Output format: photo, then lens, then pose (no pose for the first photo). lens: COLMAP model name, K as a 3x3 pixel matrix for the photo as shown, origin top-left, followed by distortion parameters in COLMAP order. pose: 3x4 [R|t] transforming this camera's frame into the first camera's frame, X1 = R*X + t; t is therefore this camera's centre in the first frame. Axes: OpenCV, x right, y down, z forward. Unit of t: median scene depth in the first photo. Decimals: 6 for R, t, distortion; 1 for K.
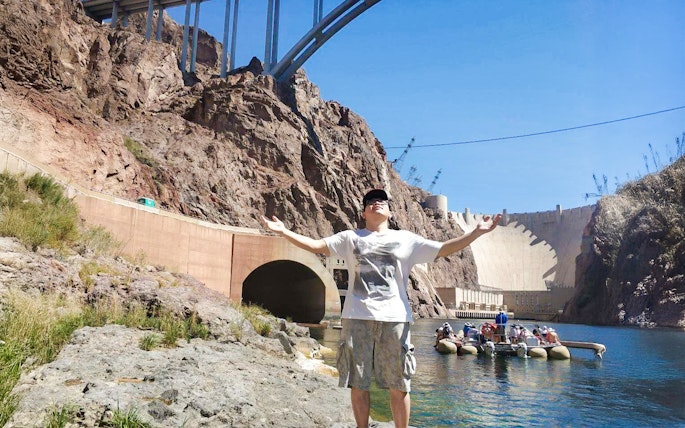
lens RADIAL K [[469.5, 0, 342.5], [0, 469.5, 194.2], [0, 0, 1]] dist [-0.001456, -0.002457]
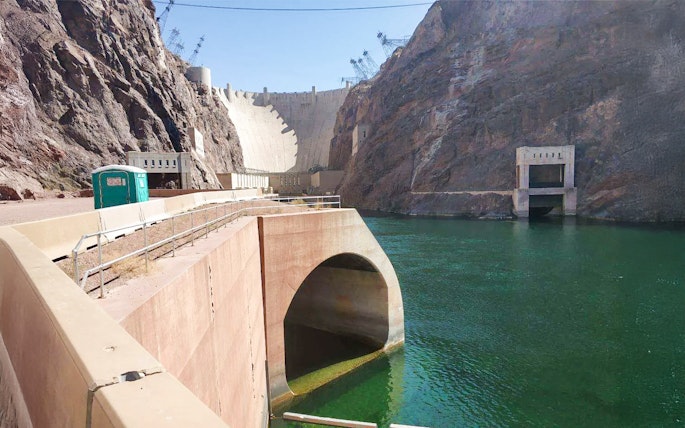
lens RADIAL K [[469.5, 0, 342.5], [0, 469.5, 194.2], [0, 0, 1]] dist [-0.001456, -0.002457]
pose [[0.840267, -0.053695, 0.539507, -0.095785], [-0.094862, 0.965174, 0.243805, -0.011016], [-0.533809, -0.256040, 0.805911, 0.150259]]
